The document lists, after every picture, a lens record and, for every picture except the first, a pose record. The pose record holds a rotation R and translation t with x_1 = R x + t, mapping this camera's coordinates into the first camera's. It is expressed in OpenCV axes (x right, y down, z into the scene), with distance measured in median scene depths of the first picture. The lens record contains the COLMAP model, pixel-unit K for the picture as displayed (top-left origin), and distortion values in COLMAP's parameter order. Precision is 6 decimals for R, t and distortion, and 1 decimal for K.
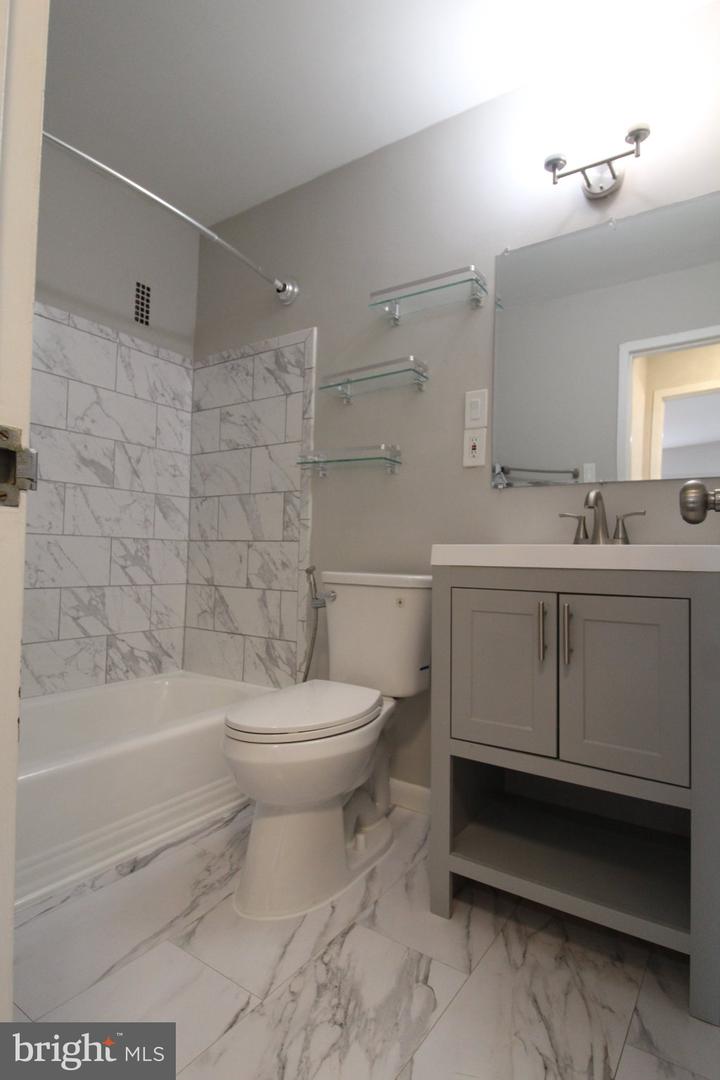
lens RADIAL K [[567.3, 0, 364.4], [0, 567.3, 542.1], [0, 0, 1]] dist [0.003322, -0.013451]
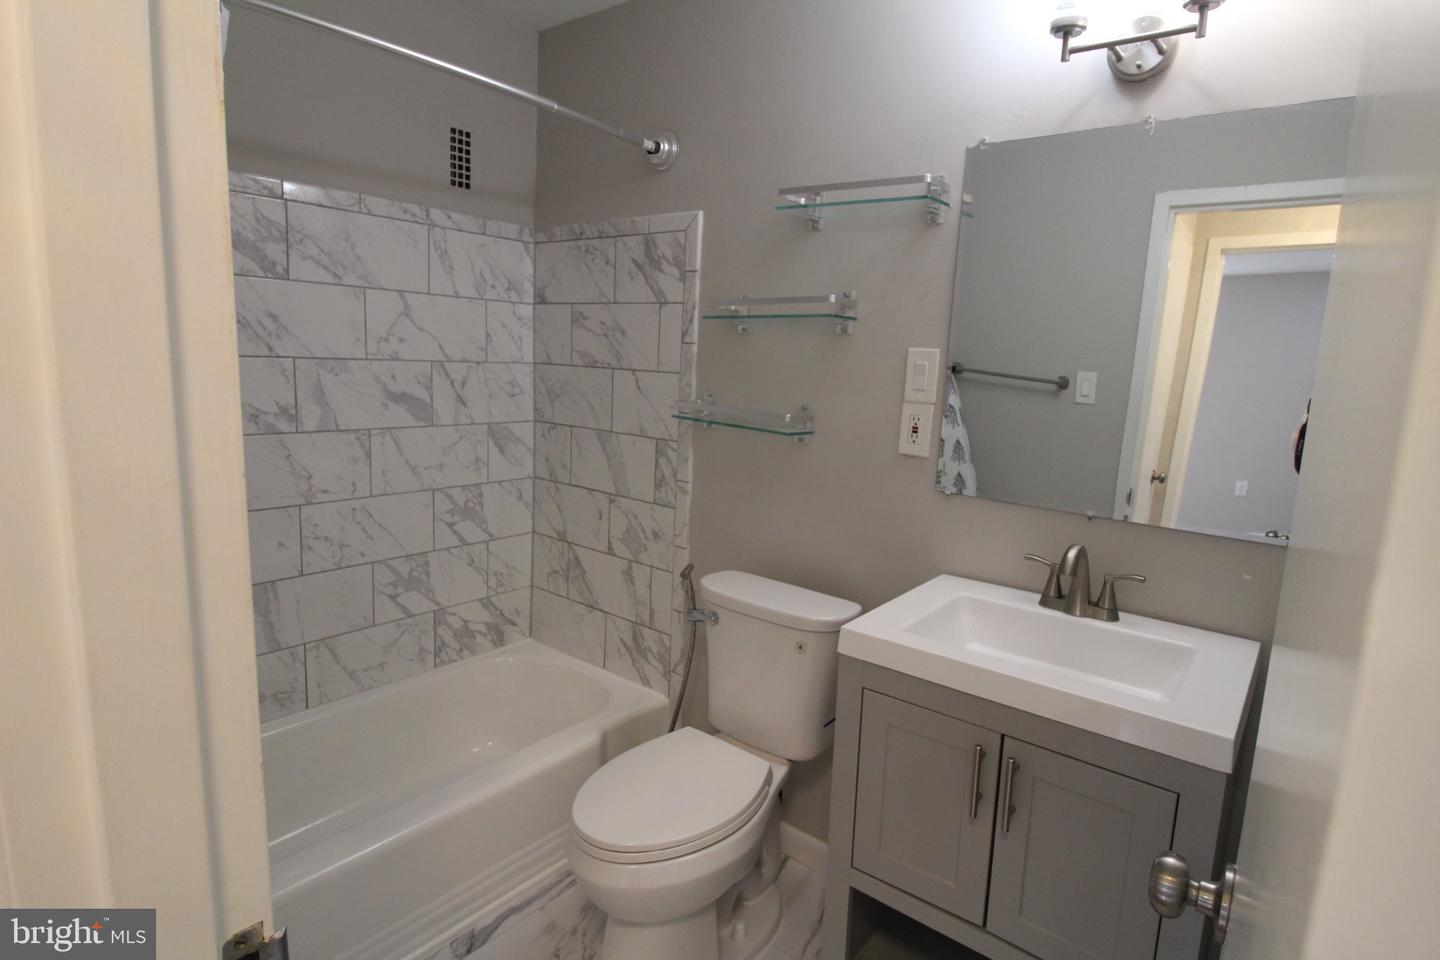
lens RADIAL K [[756.4, 0, 723.6], [0, 756.4, 474.1], [0, 0, 1]] dist [0.003322, -0.013451]
pose [[0.996843, 0.033391, -0.072028, 0.019064], [-0.019946, 0.983484, 0.179892, -0.225741], [0.076845, -0.177887, 0.981046, 0.030458]]
